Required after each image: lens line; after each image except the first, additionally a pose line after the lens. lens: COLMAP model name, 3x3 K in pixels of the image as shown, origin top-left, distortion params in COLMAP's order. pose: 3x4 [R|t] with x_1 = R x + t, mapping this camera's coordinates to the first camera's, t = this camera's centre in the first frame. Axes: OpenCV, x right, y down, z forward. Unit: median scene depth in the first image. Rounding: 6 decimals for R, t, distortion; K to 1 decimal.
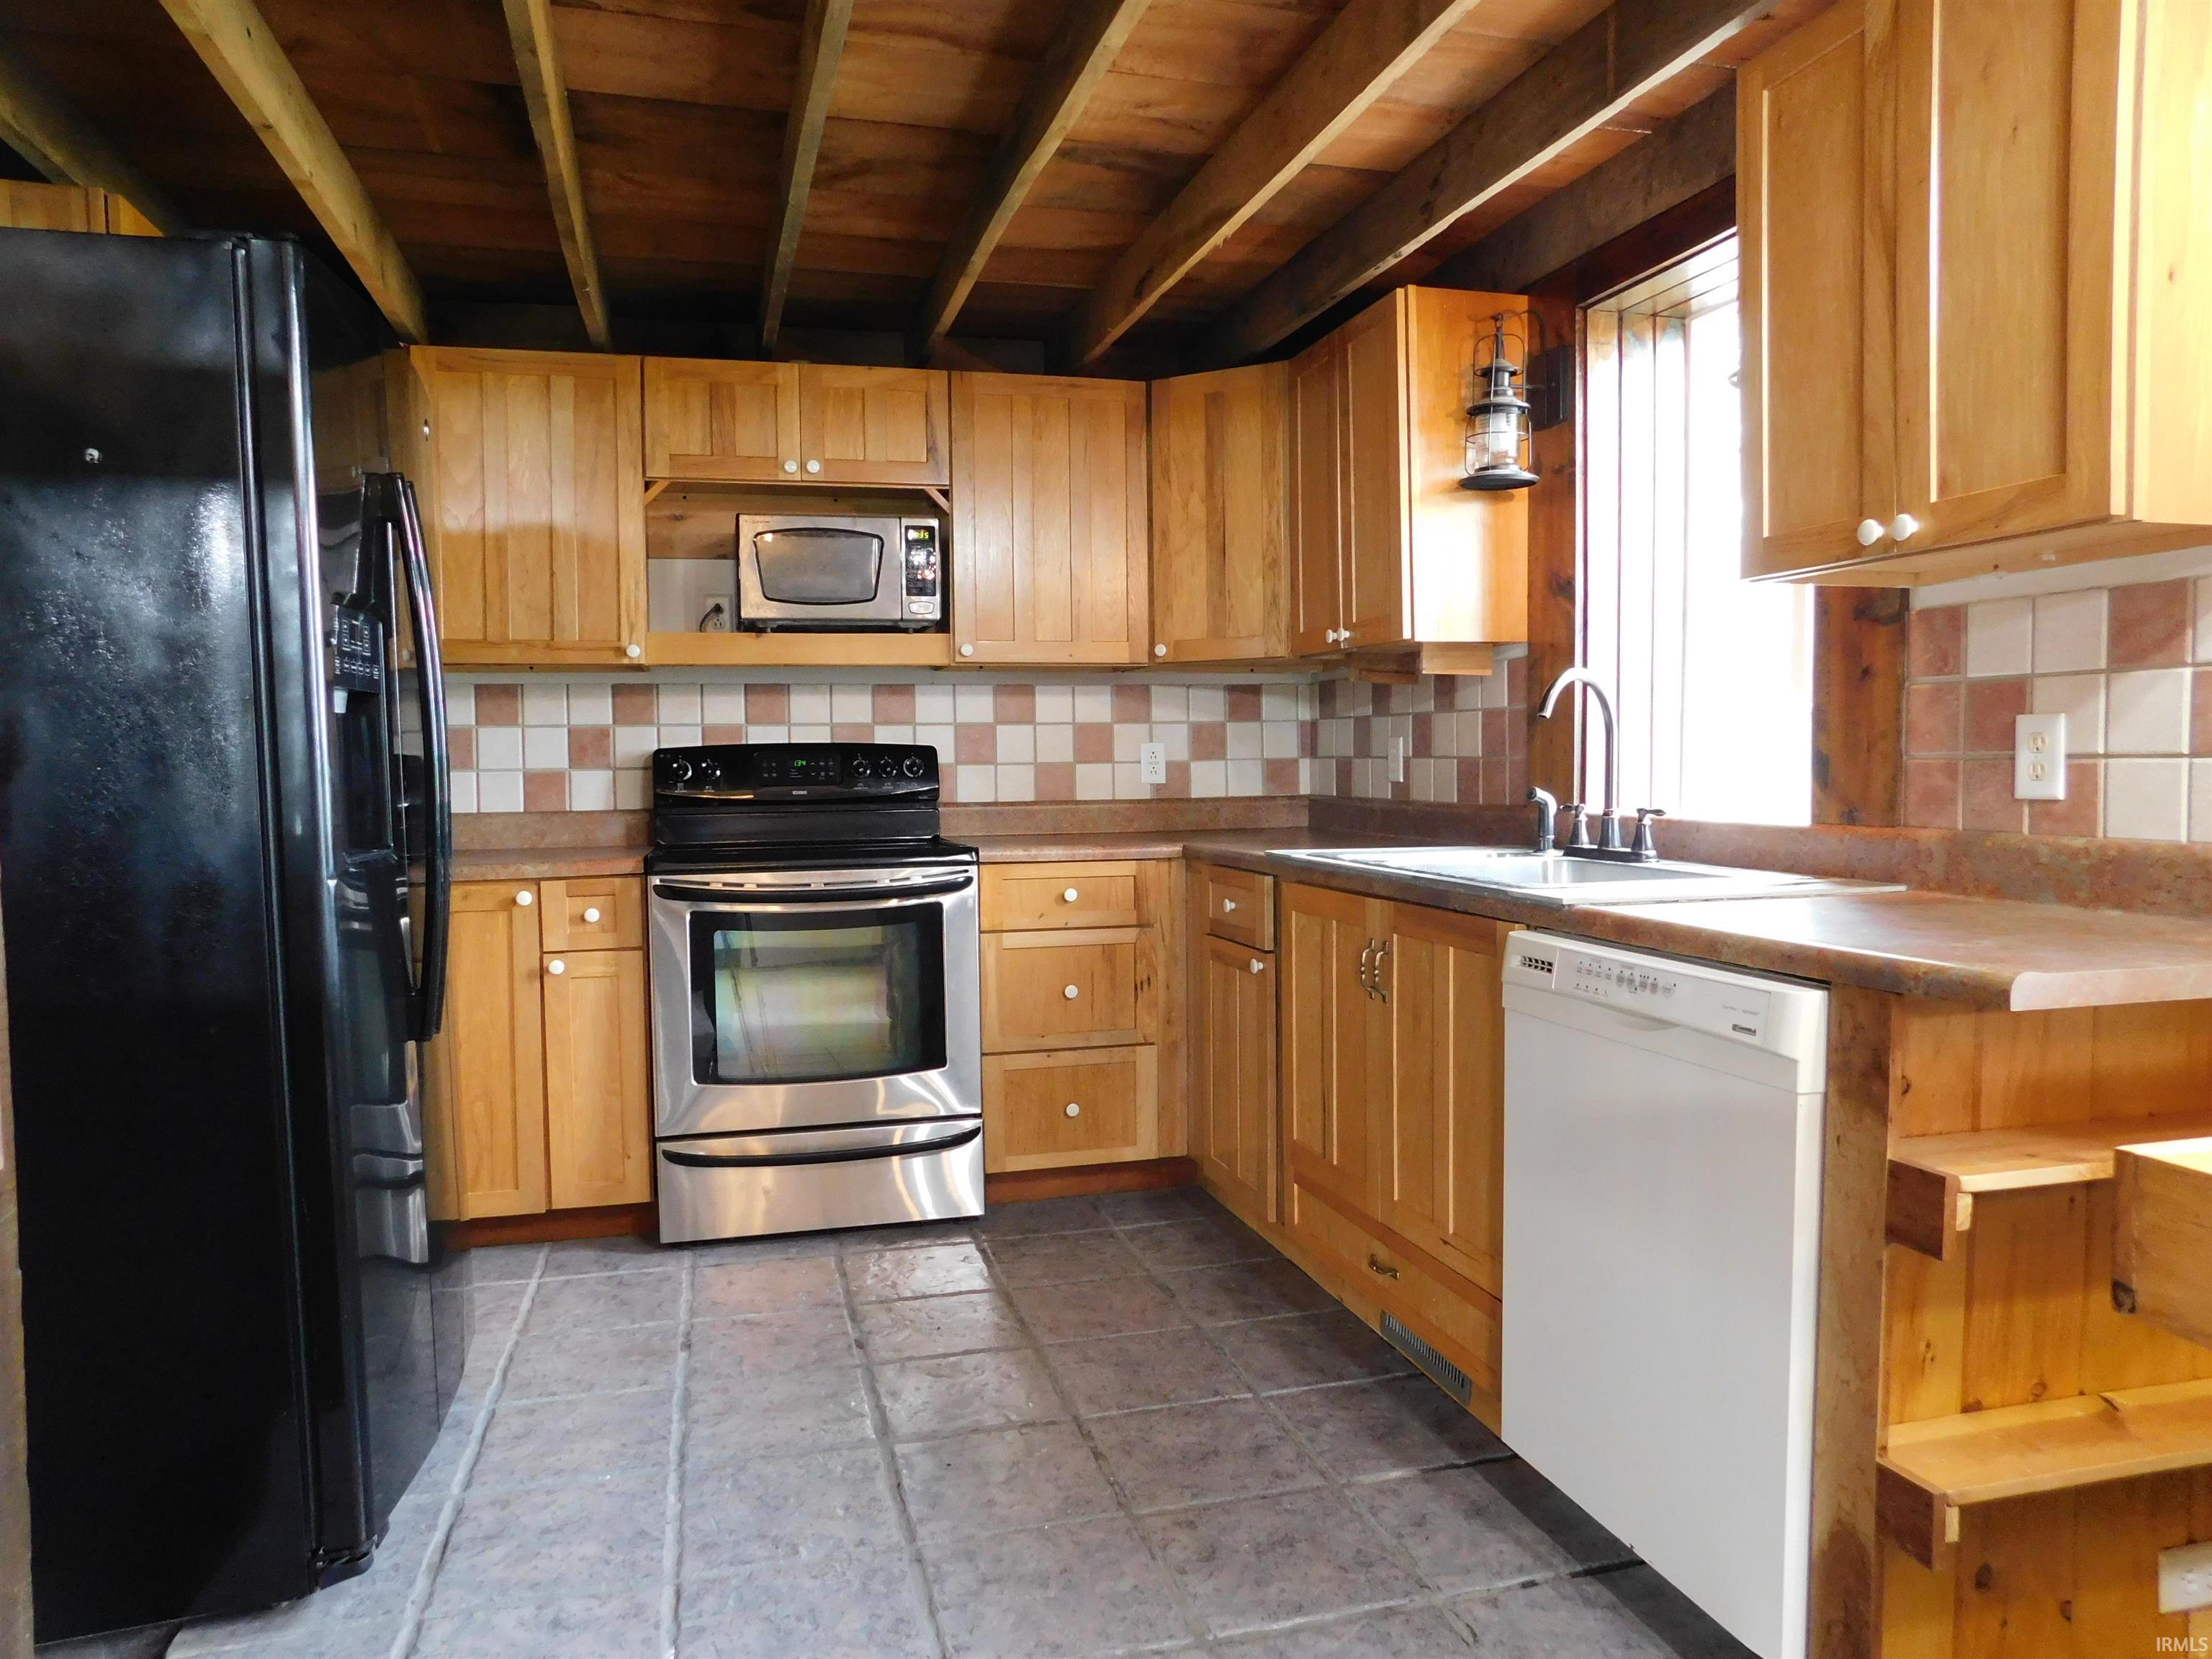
lens RADIAL K [[1467.7, 0, 1106.0], [0, 1467.7, 829.5], [0, 0, 1]] dist [-0.065592, 0.052848]
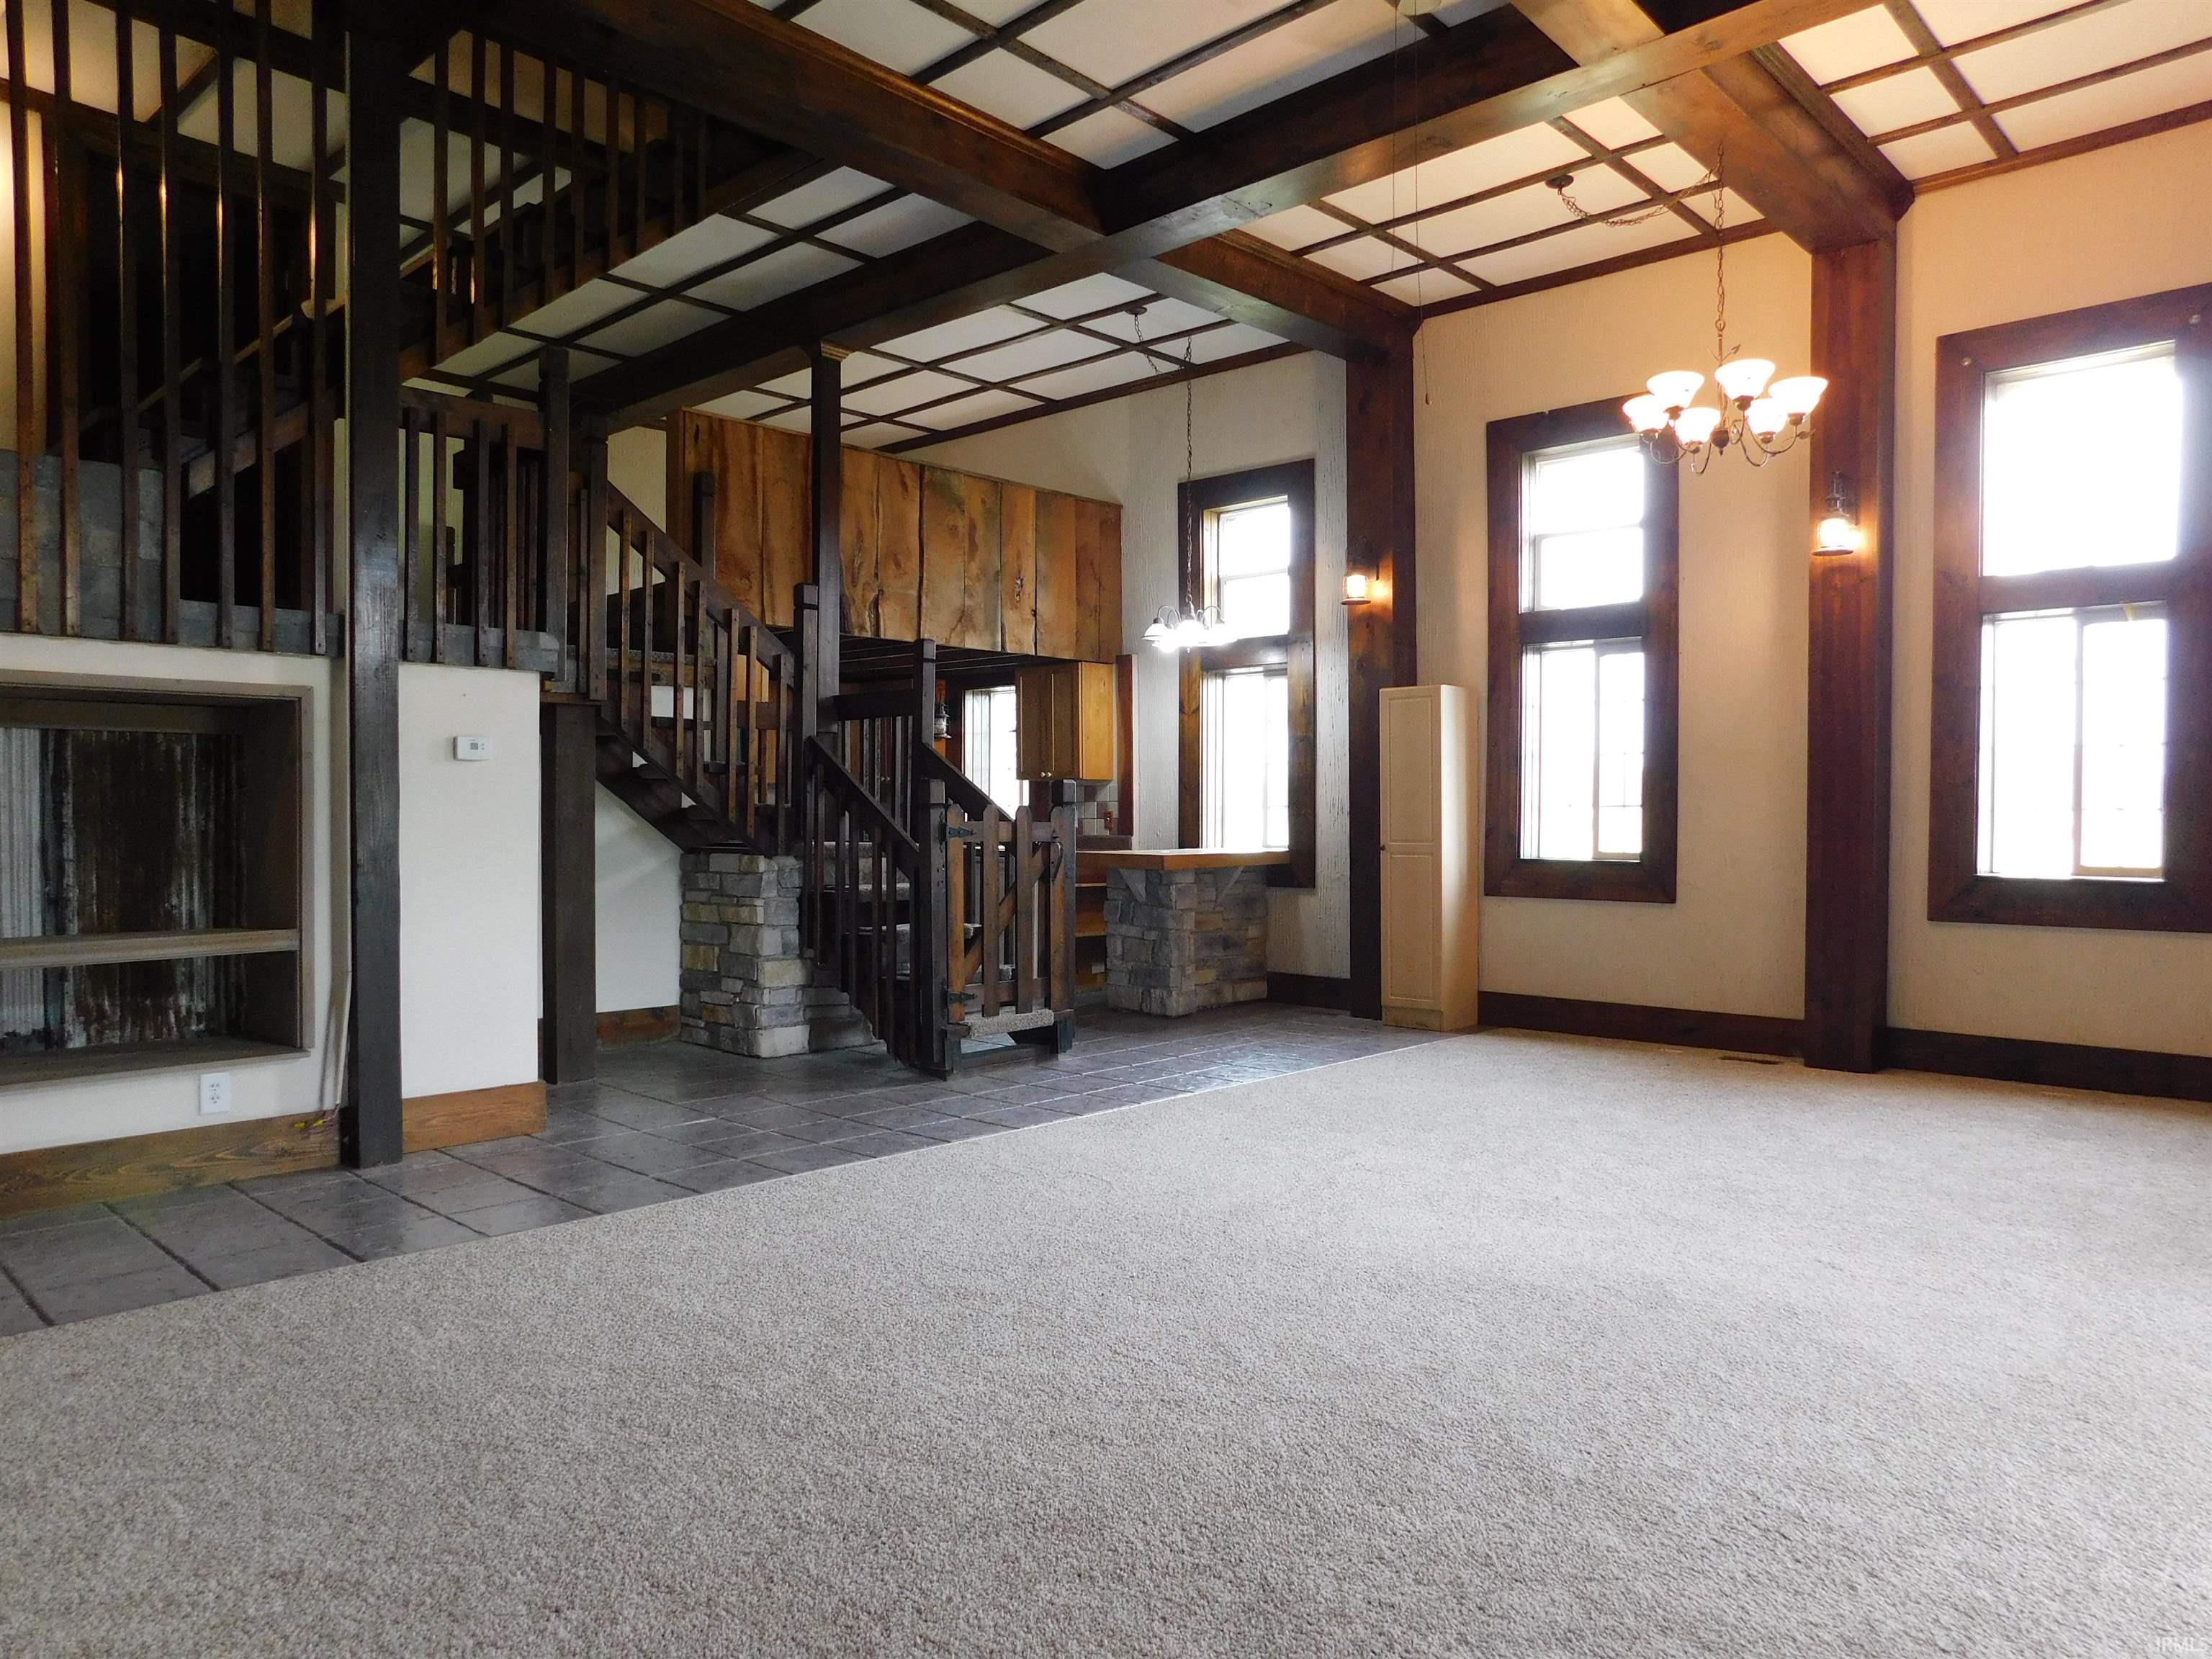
lens RADIAL K [[1467.7, 0, 1106.0], [0, 1467.7, 829.5], [0, 0, 1]] dist [-0.065592, 0.052848]
pose [[0.849796, 0.004094, 0.527096, -1.029421], [0.016838, 0.999249, -0.034908, 0.088550], [-0.526843, 0.038540, 0.849088, -1.797168]]
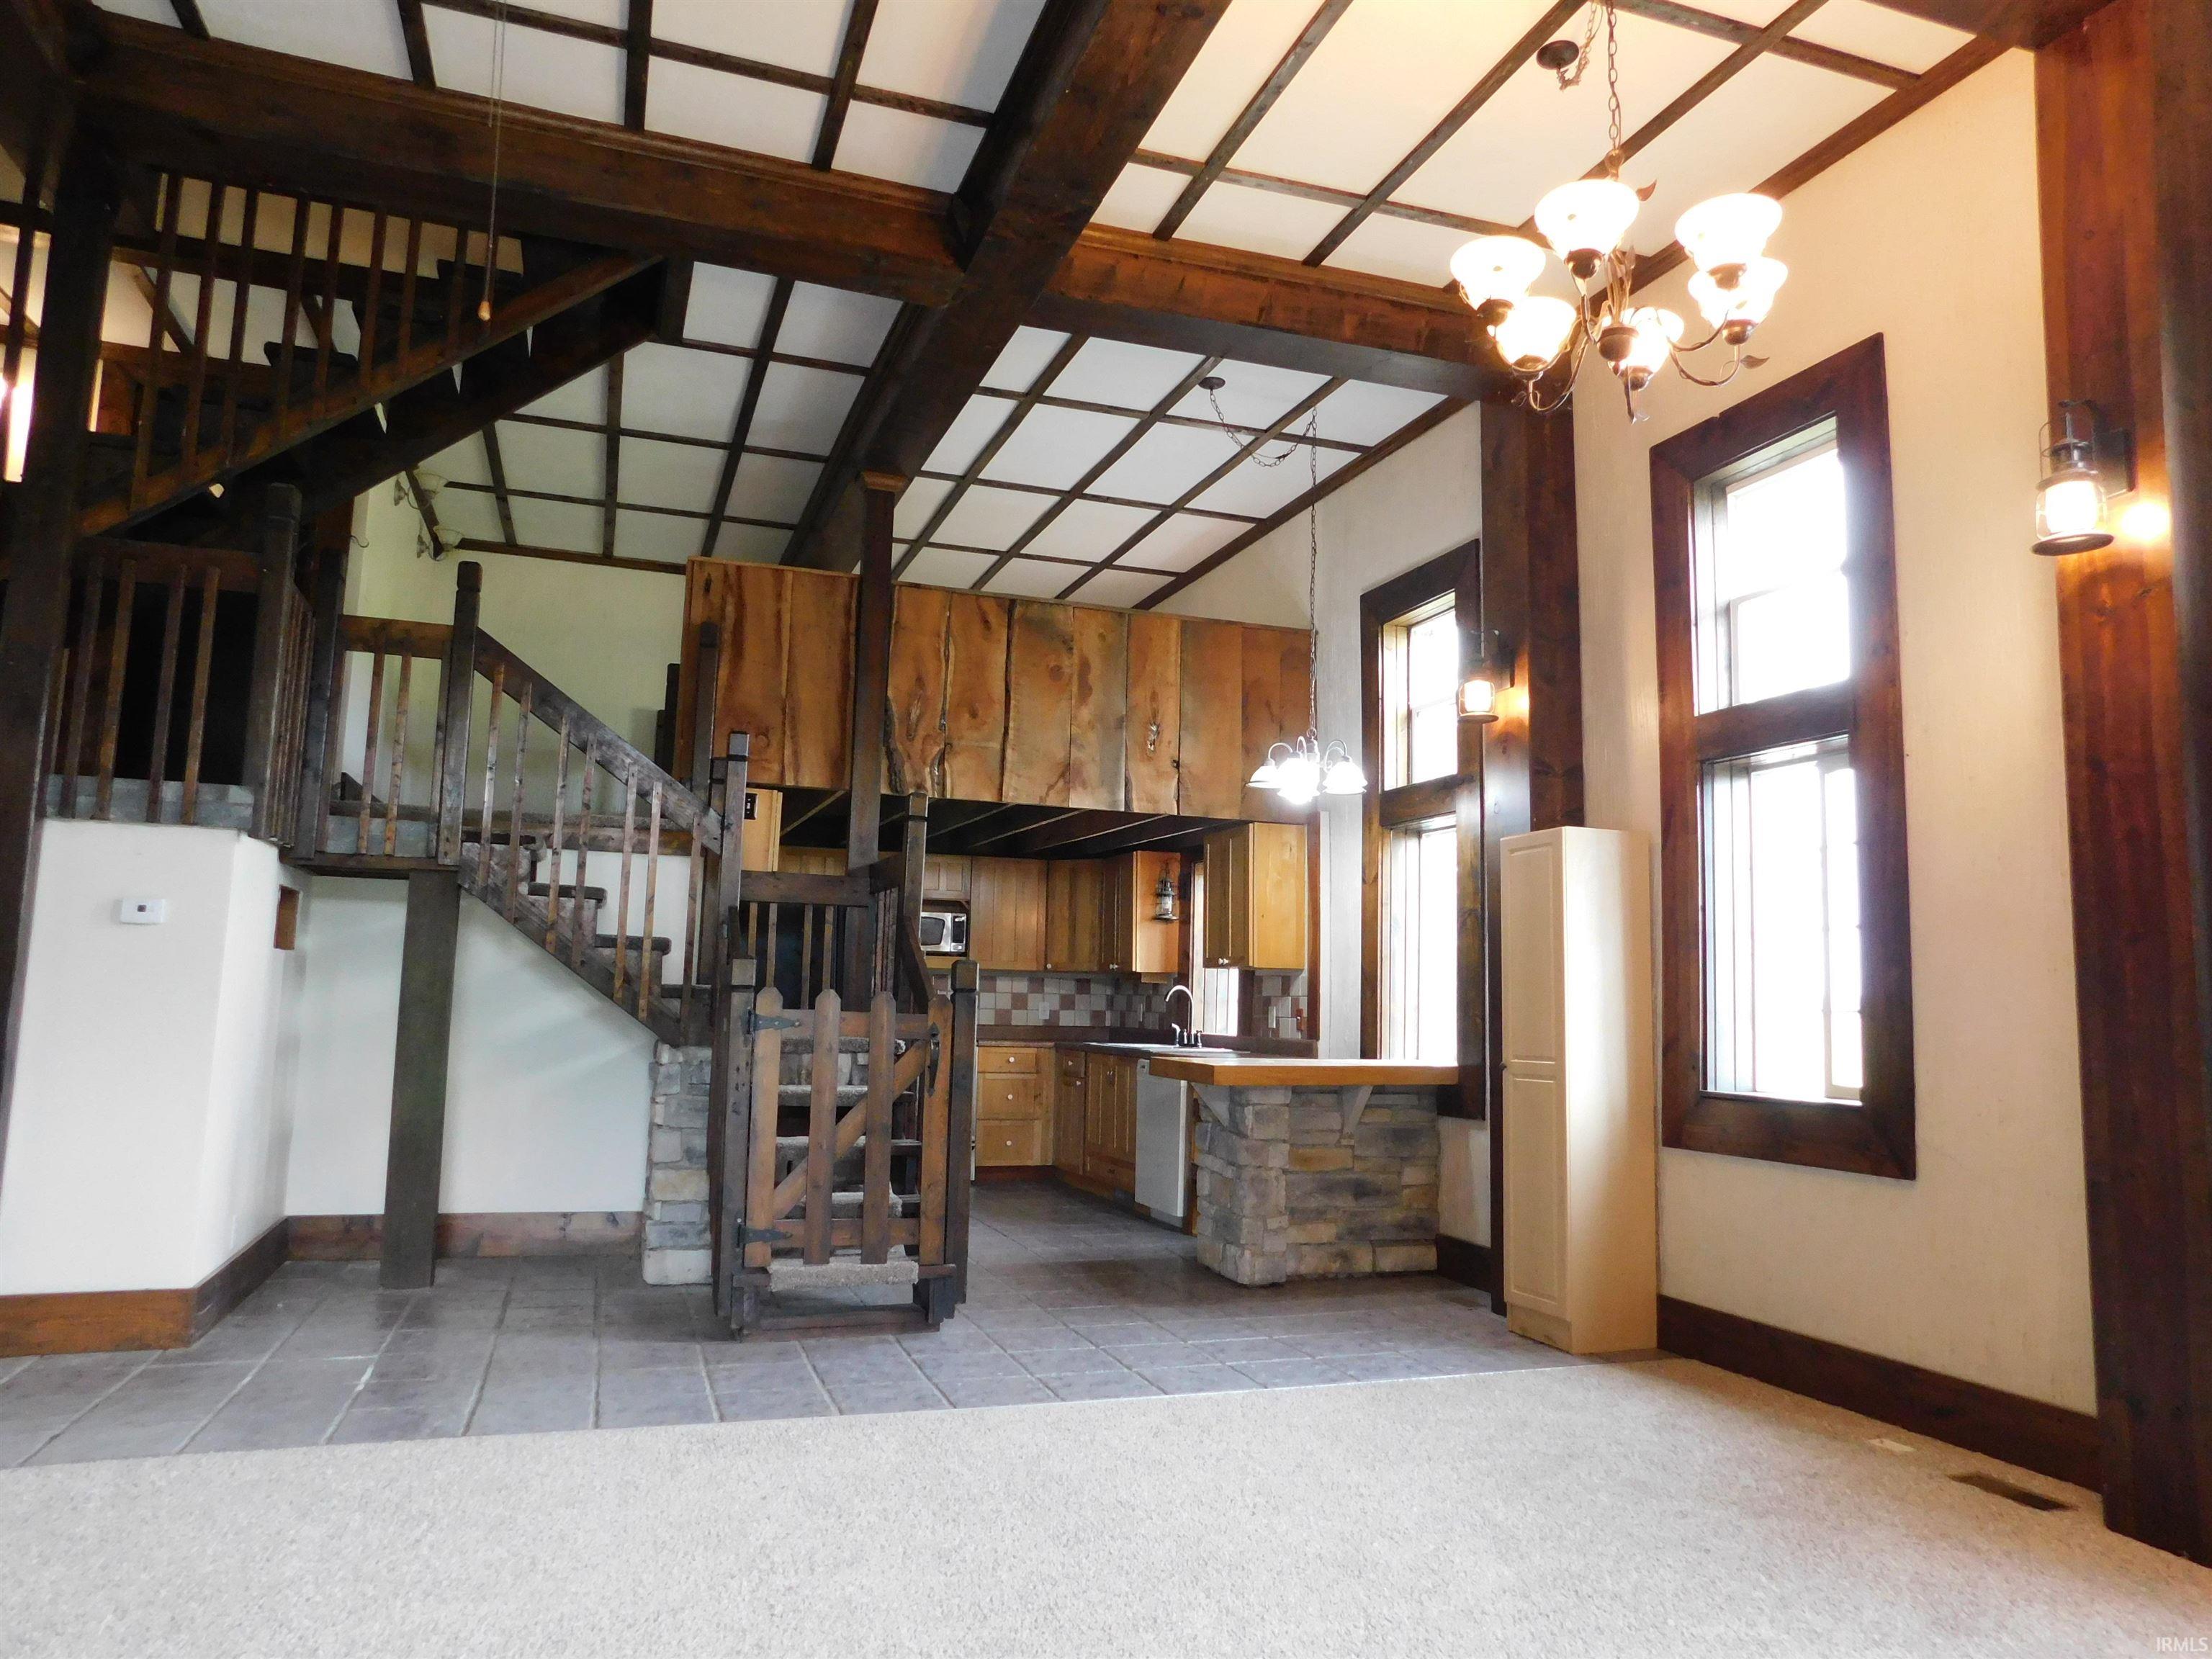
lens RADIAL K [[1467.7, 0, 1106.0], [0, 1467.7, 829.5], [0, 0, 1]] dist [-0.065592, 0.052848]
pose [[0.996374, 0.043092, 0.073362, -0.064753], [-0.030341, 0.985523, -0.166805, 0.069074], [-0.079488, 0.163974, 0.983257, -1.638460]]
